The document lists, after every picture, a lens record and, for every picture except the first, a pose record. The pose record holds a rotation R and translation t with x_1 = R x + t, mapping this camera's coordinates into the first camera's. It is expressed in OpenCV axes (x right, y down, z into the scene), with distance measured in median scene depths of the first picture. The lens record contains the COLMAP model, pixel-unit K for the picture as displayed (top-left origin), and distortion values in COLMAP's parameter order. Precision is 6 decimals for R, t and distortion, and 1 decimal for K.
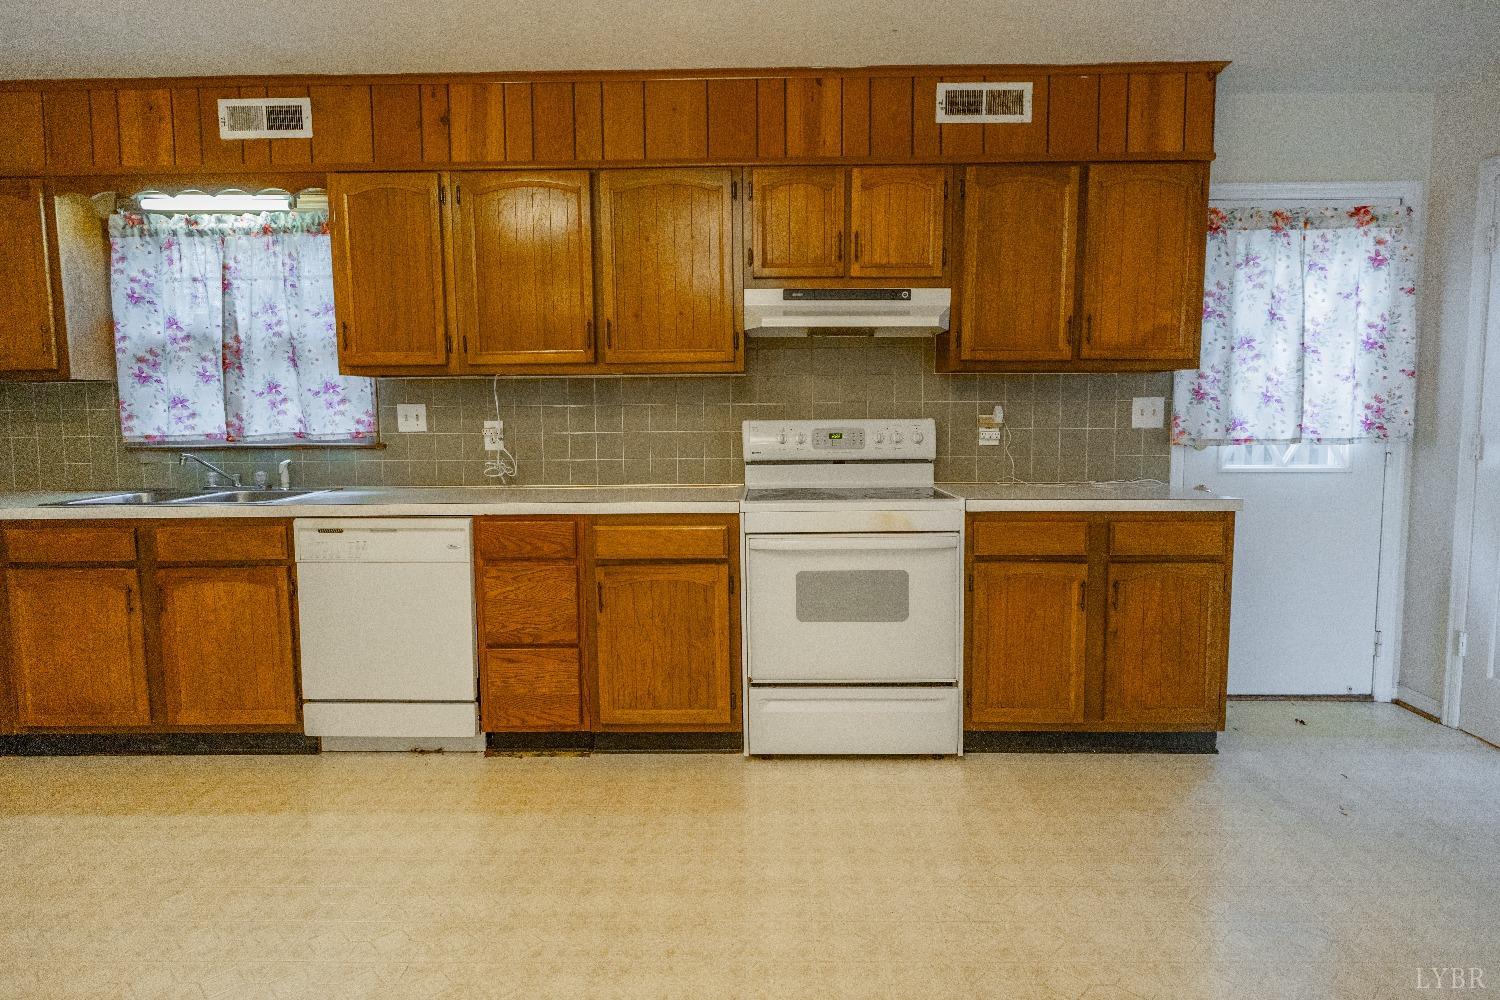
lens RADIAL K [[855.3, 0, 761.8], [0, 855.3, 497.1], [0, 0, 1]] dist [-0.001983, -0.001247]
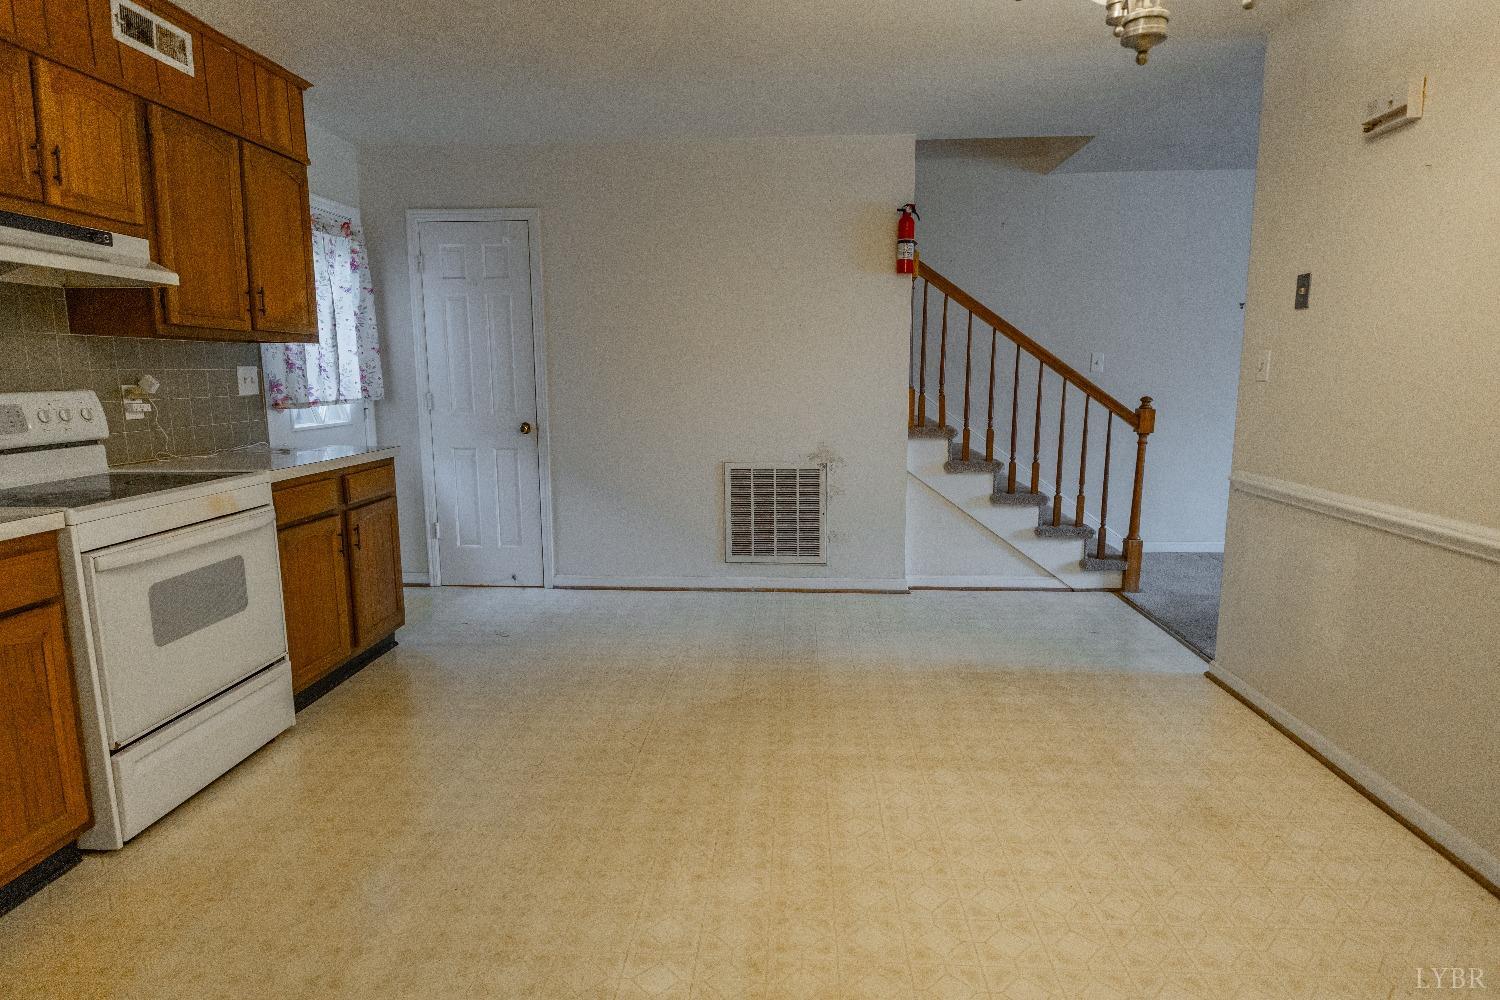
lens RADIAL K [[822.6, 0, 750.3], [0, 822.6, 494.4], [0, 0, 1]] dist [0.000904, -0.001568]
pose [[0.041593, -0.145513, 0.988482, -0.626346], [0.099614, 0.985012, 0.140810, -0.045006], [-0.994156, 0.092610, 0.055465, 0.367252]]
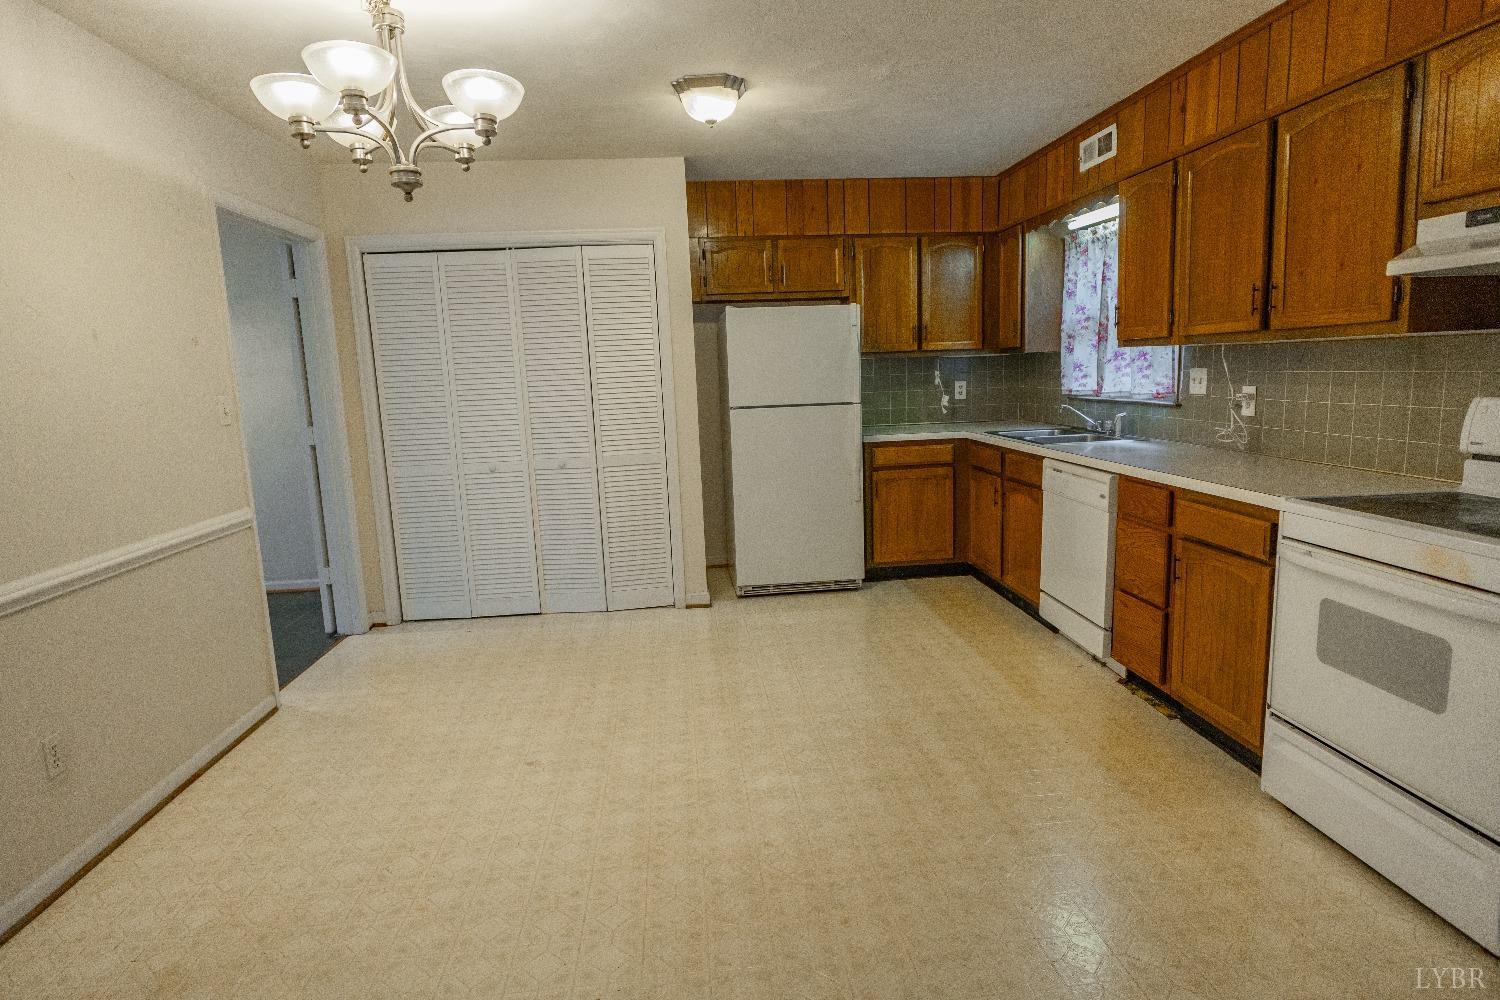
lens RADIAL K [[822.6, 0, 744.5], [0, 822.6, 497.6], [0, 0, 1]] dist [0.000904, -0.001568]
pose [[0.096433, 0.160901, -0.982248, 0.665905], [-0.065297, 0.985744, 0.155063, -0.079840], [0.993195, 0.049185, 0.105565, 0.359077]]
